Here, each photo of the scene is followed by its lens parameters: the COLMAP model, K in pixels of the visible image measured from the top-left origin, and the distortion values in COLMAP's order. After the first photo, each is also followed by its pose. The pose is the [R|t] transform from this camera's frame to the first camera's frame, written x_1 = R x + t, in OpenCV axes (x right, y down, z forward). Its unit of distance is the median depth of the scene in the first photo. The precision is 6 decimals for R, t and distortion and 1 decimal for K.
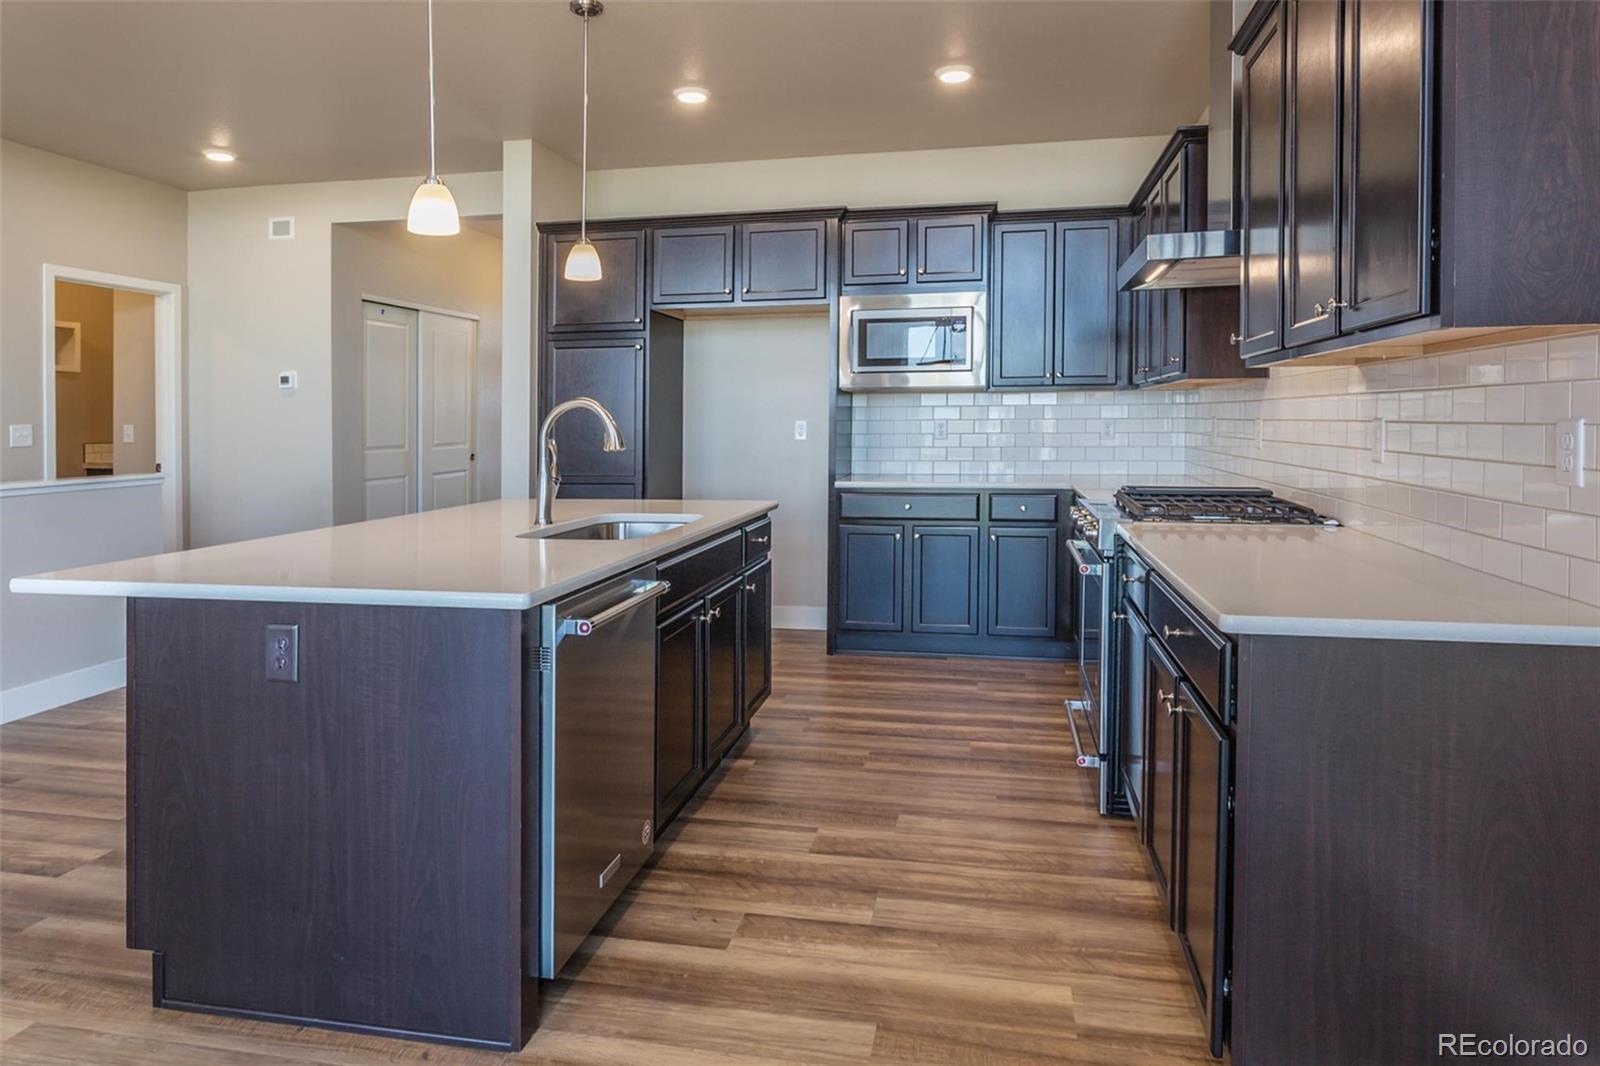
lens RADIAL K [[929.7, 0, 804.6], [0, 929.7, 473.9], [0, 0, 1]] dist [-0.014680, 0.011726]
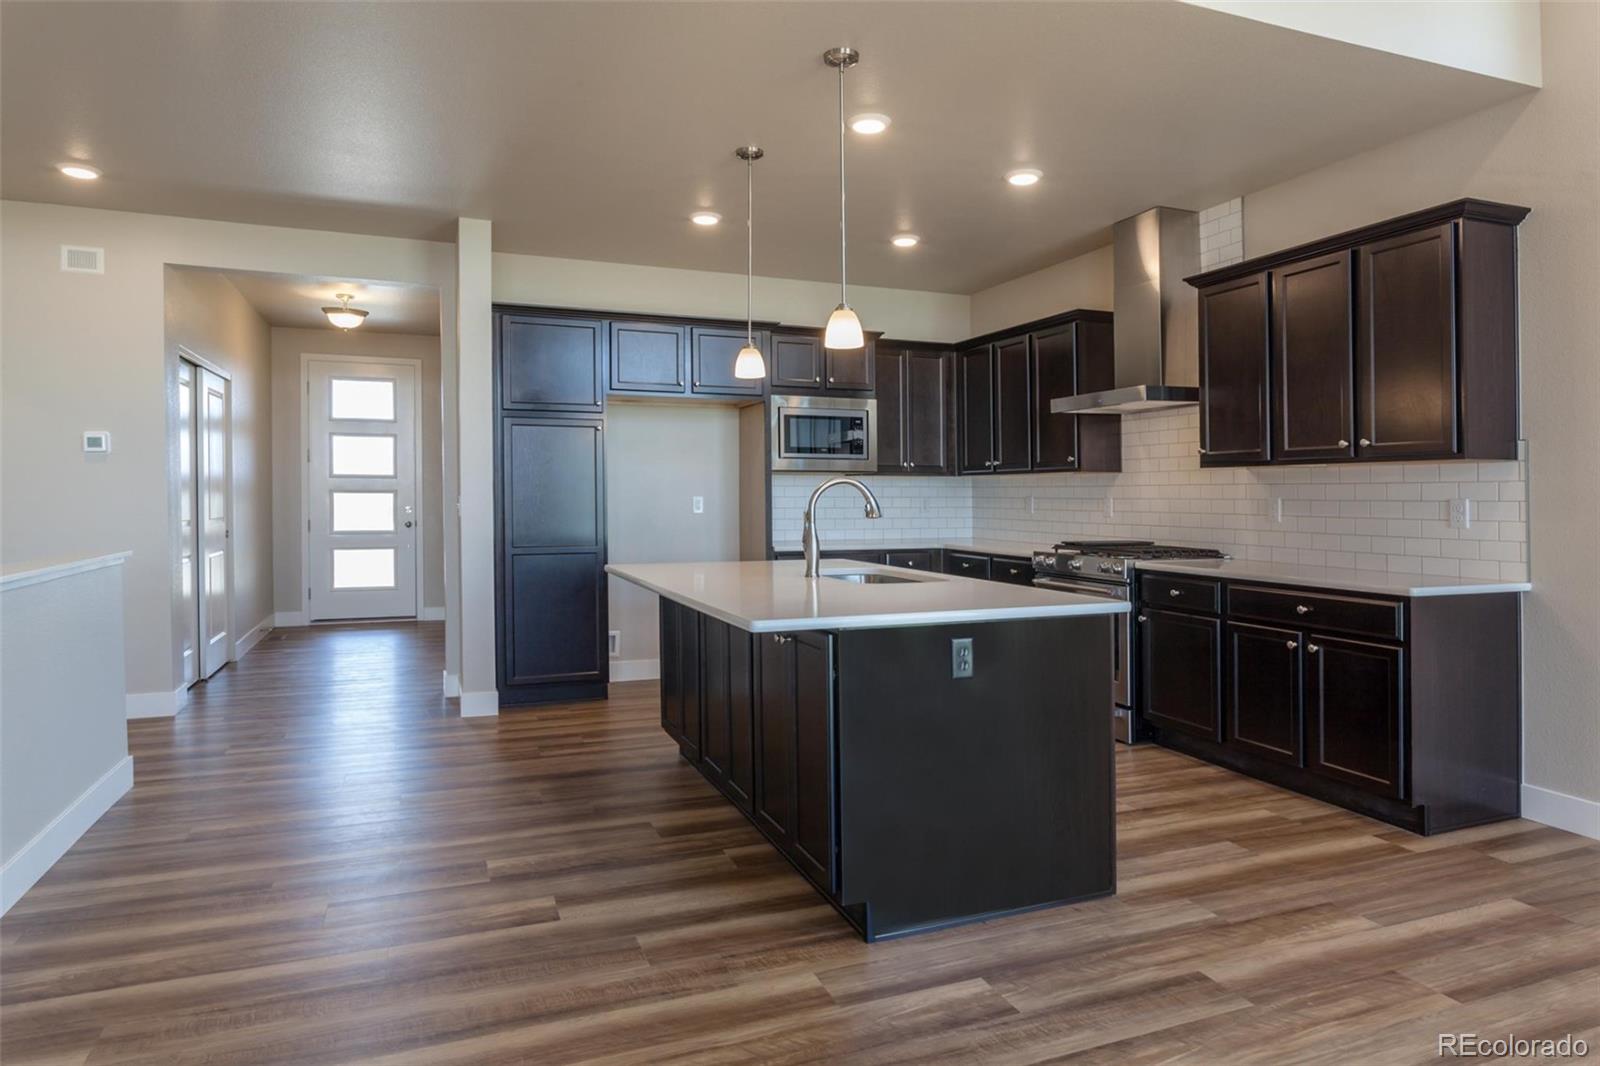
lens RADIAL K [[929.7, 0, 779.8], [0, 929.7, 499.9], [0, 0, 1]] dist [-0.014680, 0.011726]
pose [[0.848155, 0.005660, 0.529718, -0.965801], [0.022508, 0.998655, -0.046708, 0.006255], [-0.529270, 0.051538, 0.846887, -0.046625]]
